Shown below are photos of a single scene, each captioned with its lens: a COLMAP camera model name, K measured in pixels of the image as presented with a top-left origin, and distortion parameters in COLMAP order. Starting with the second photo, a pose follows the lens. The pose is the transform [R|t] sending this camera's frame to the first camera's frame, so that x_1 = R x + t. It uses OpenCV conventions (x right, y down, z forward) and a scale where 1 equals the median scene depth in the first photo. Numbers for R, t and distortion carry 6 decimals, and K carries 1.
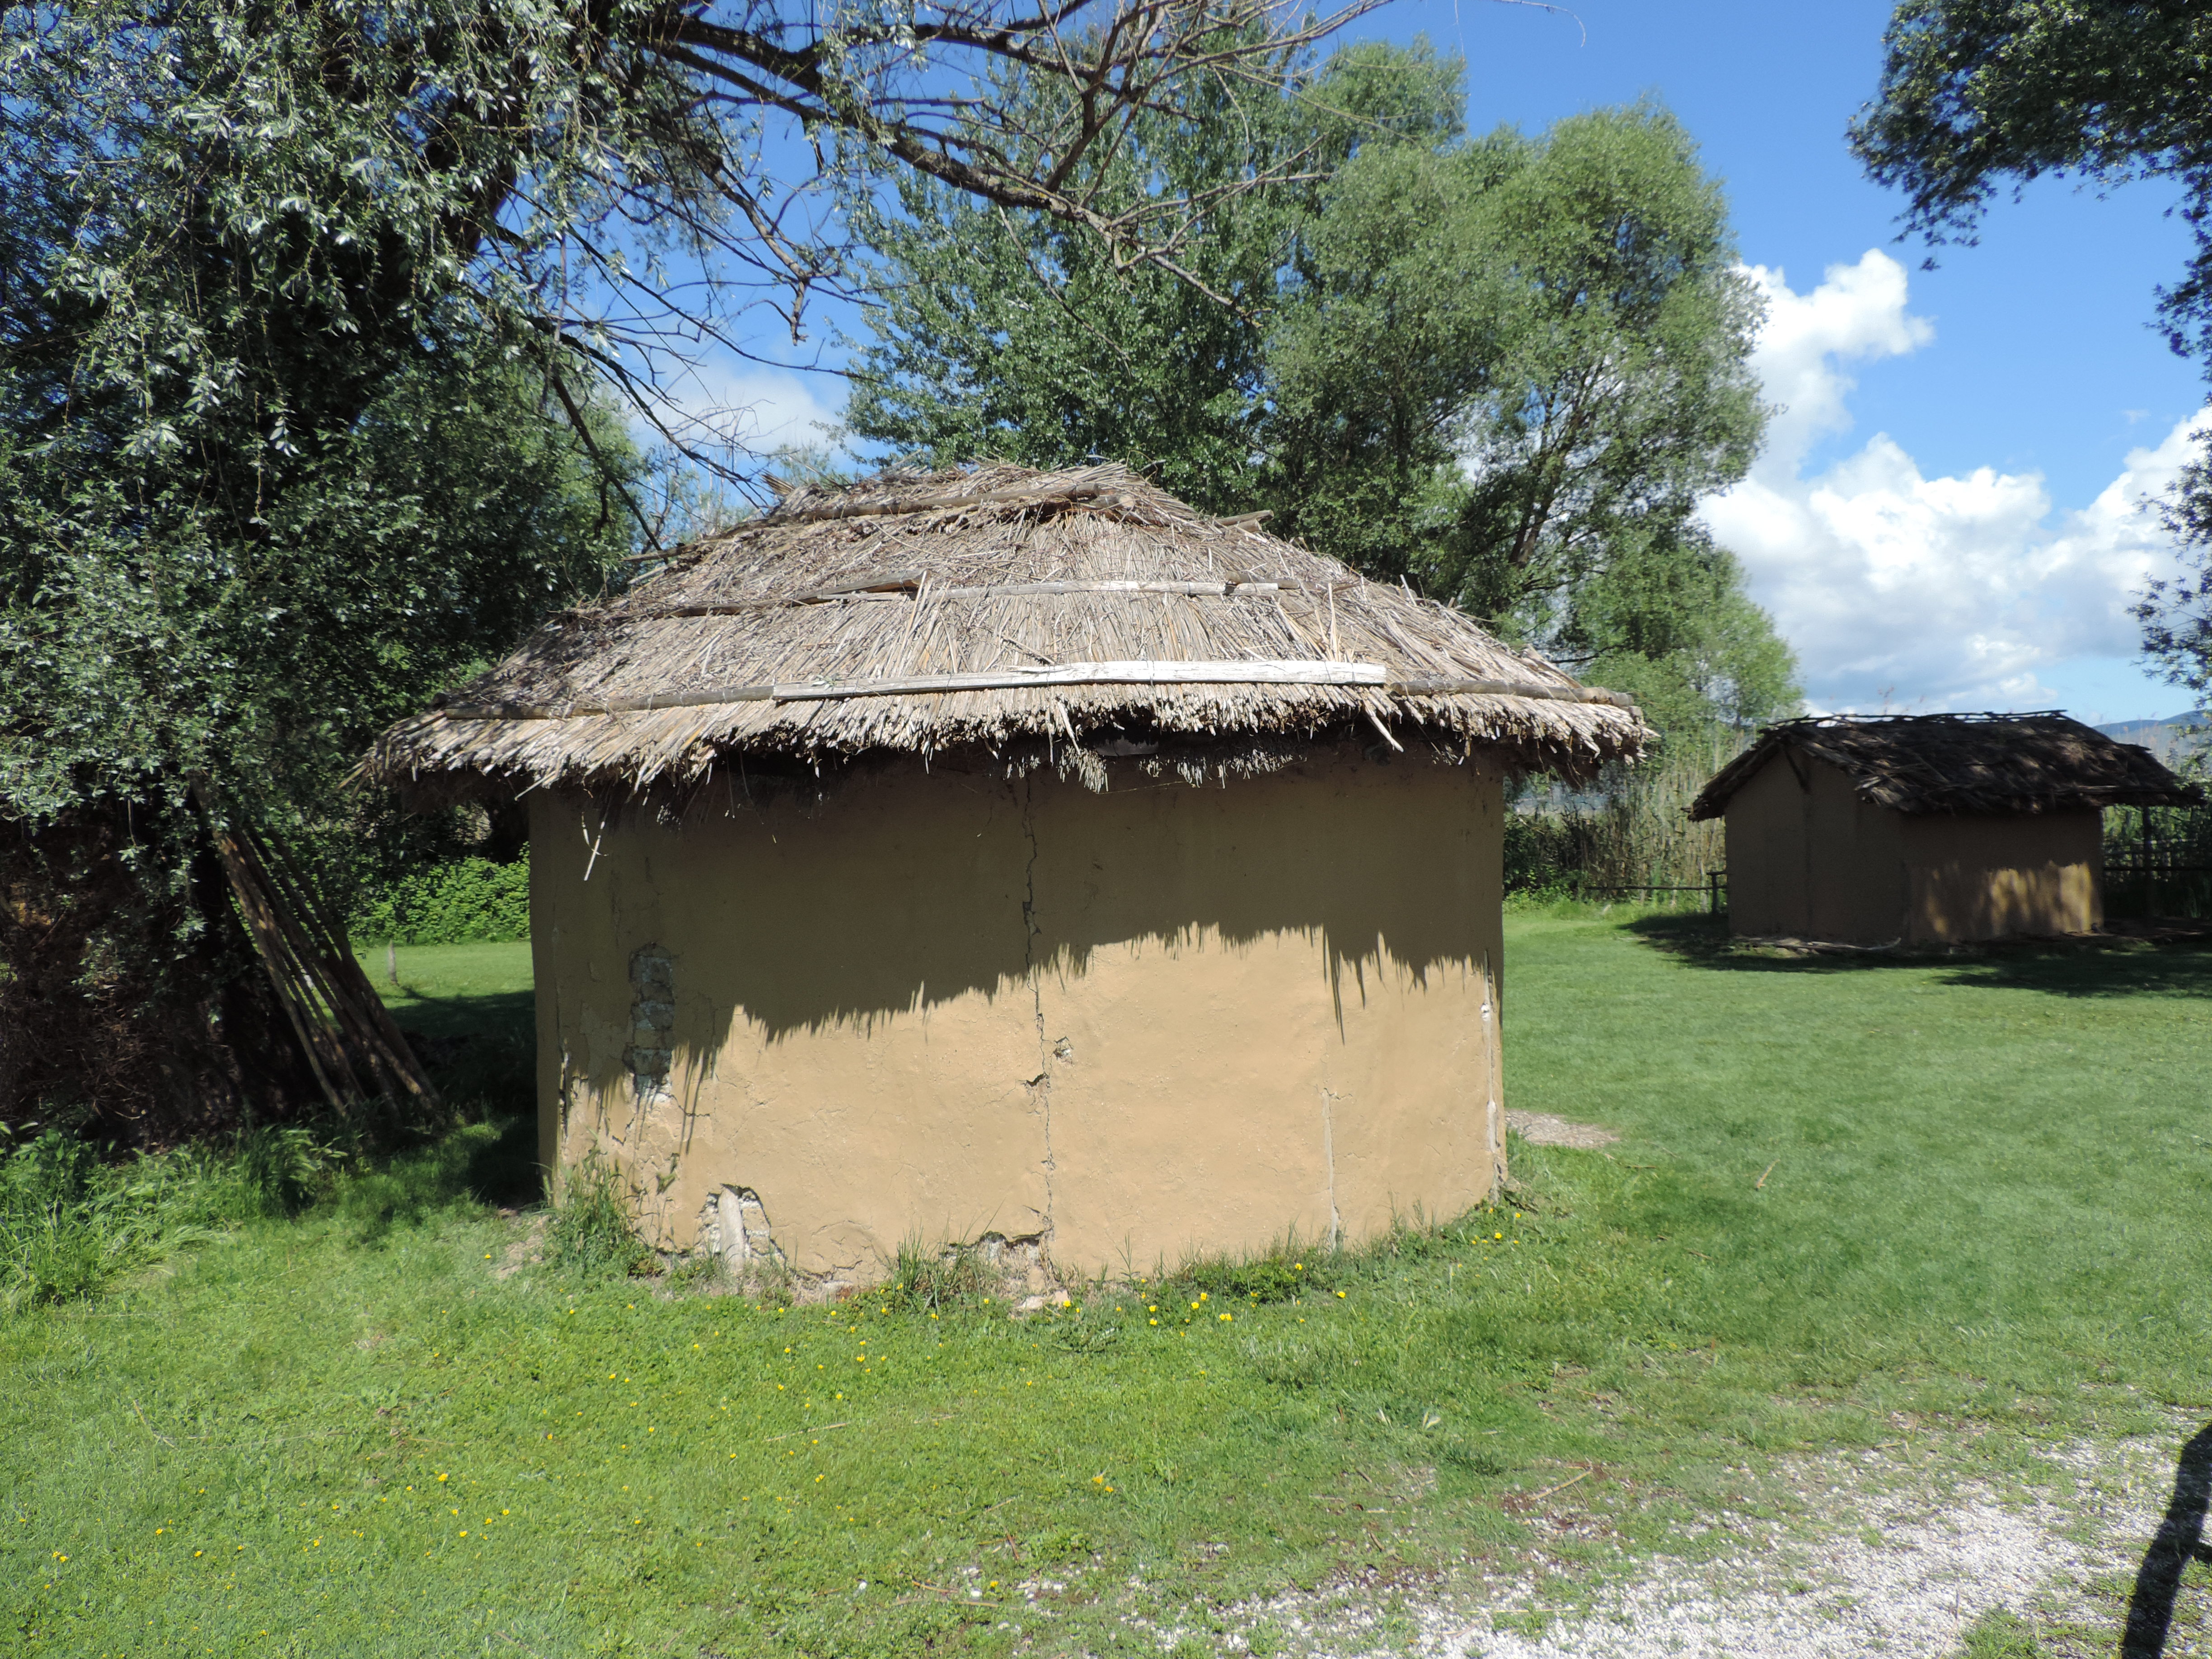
lens RADIAL K [[1567.6, 0, 1105.8], [0, 1567.6, 823.2], [0, 0, 1]] dist [-0.022913, 0.000988]
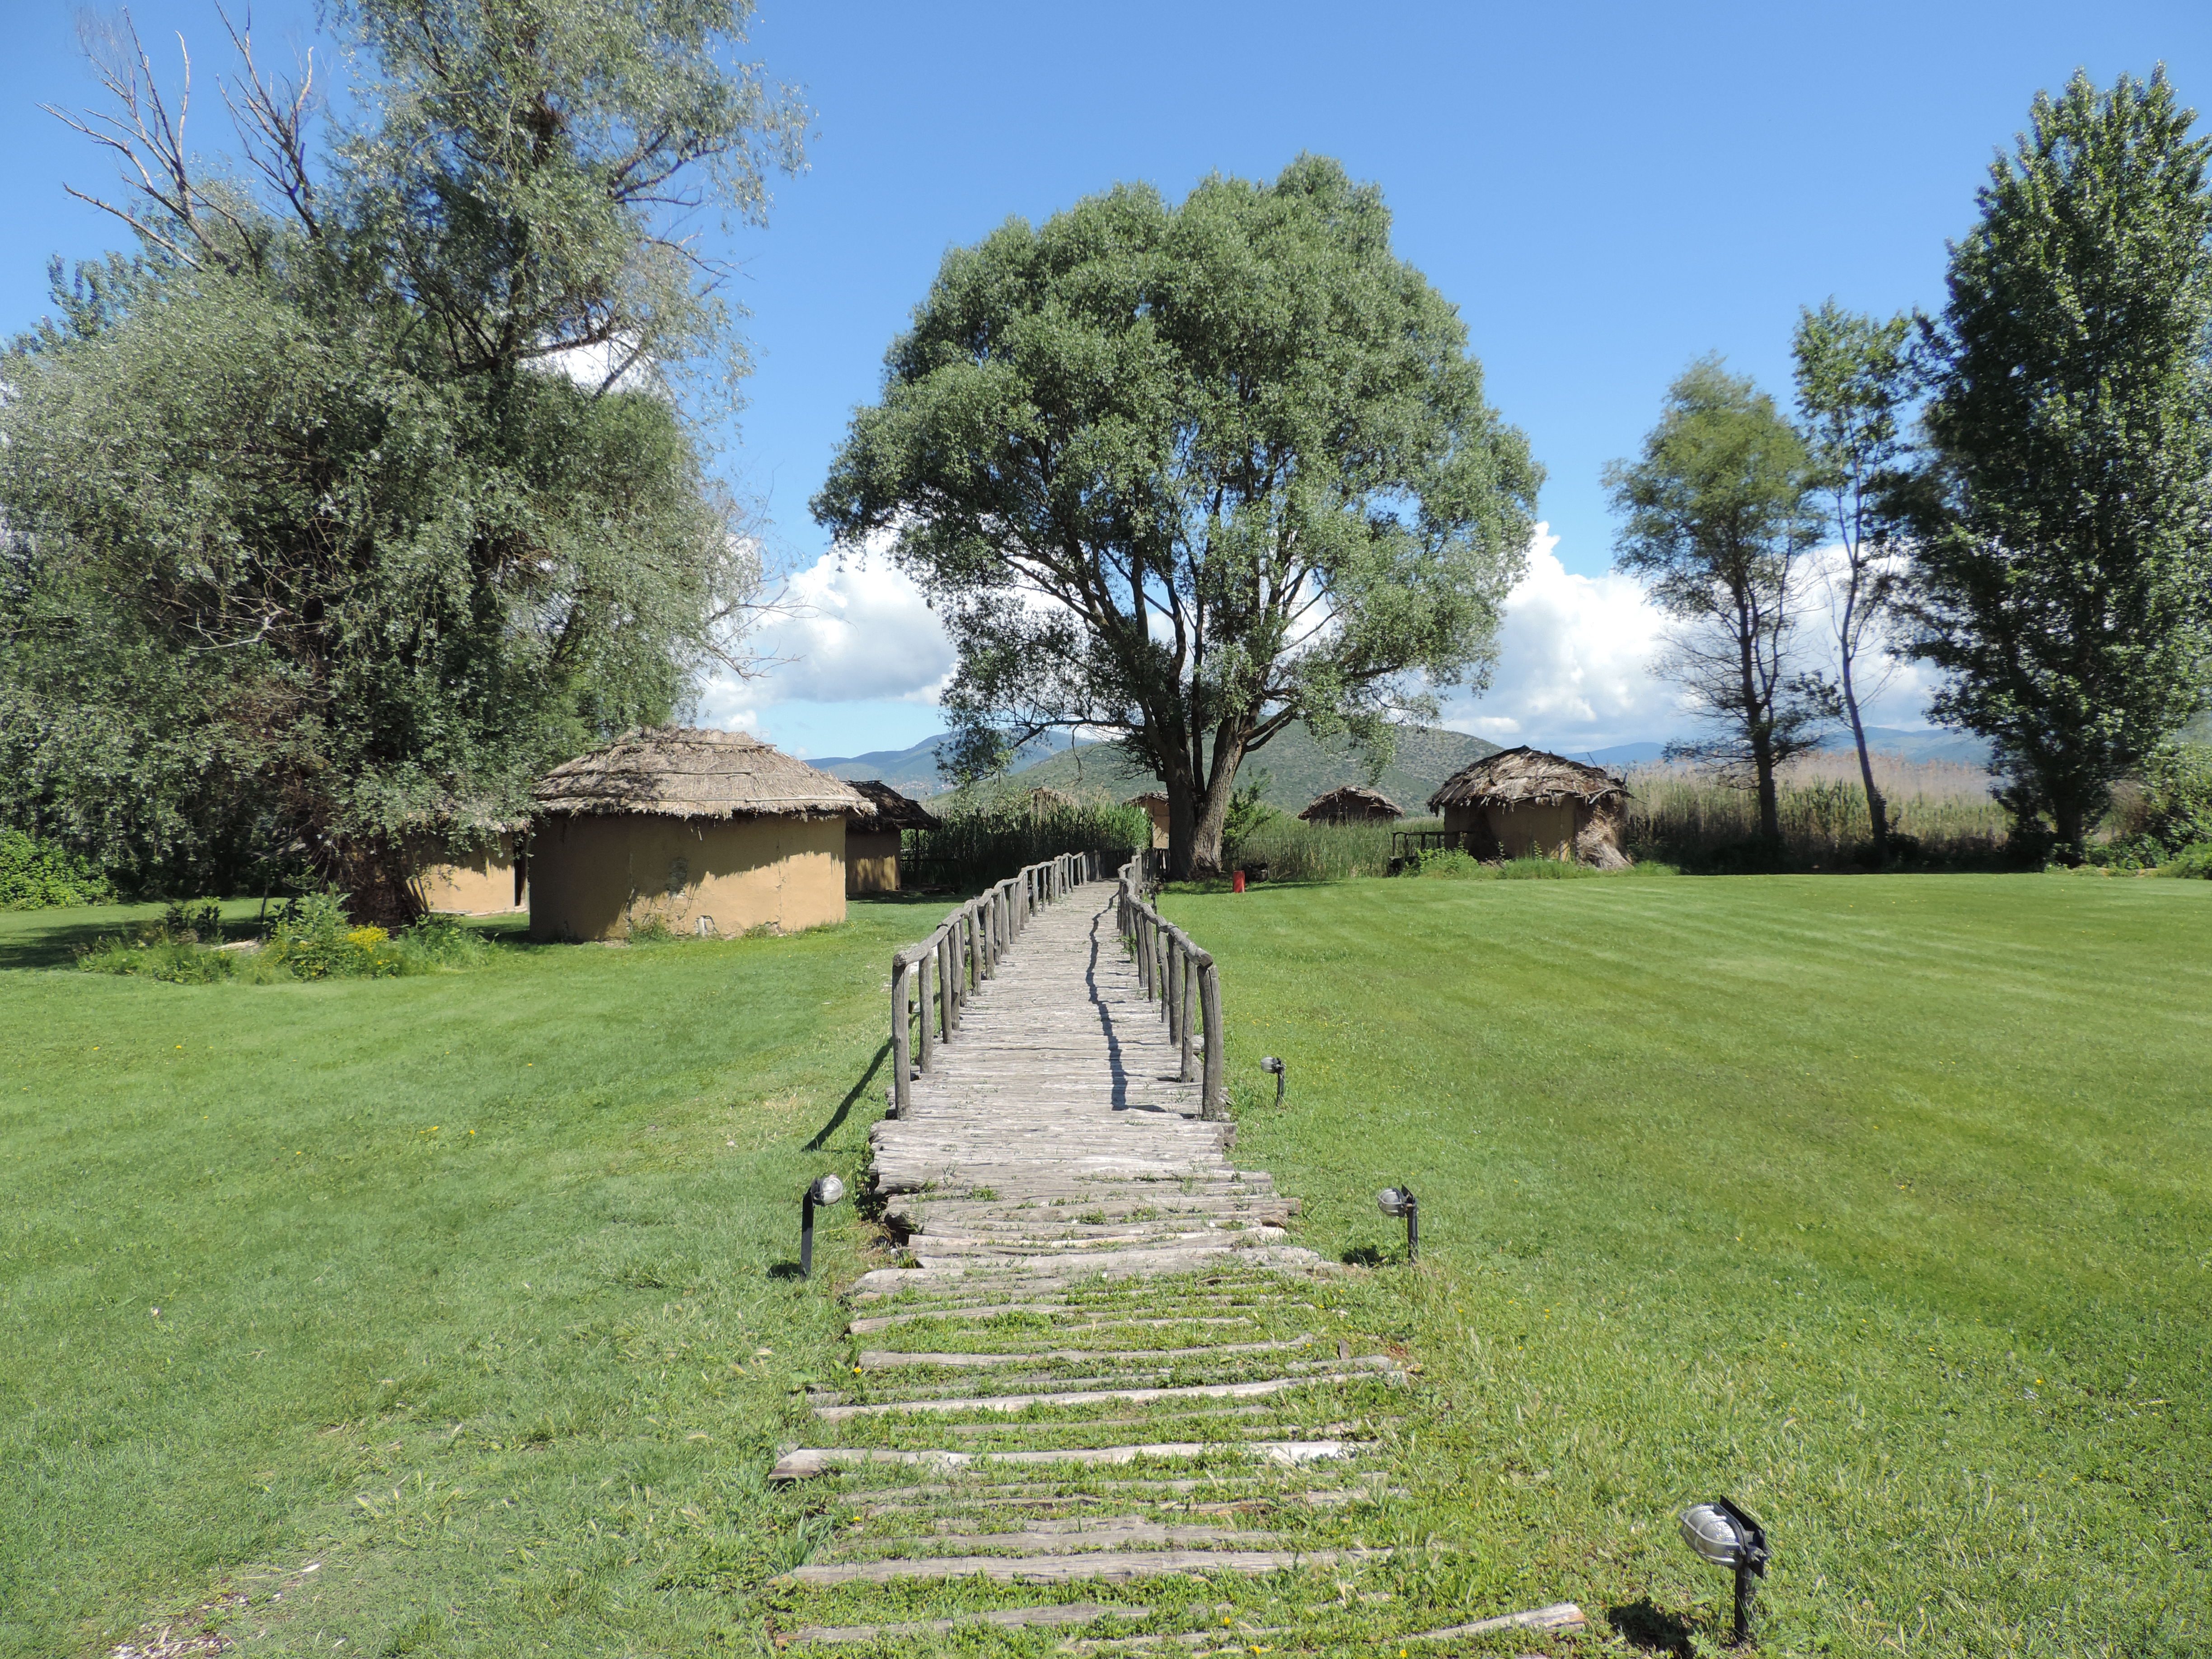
lens RADIAL K [[1567.6, 0, 1105.8], [0, 1567.6, 832.8], [0, 0, 1]] dist [-0.022913, 0.000988]
pose [[0.725767, 0.011712, 0.687841, -2.356054], [-0.007678, 0.999931, -0.008925, 0.043568], [-0.687898, 0.001196, 0.725807, -2.791367]]
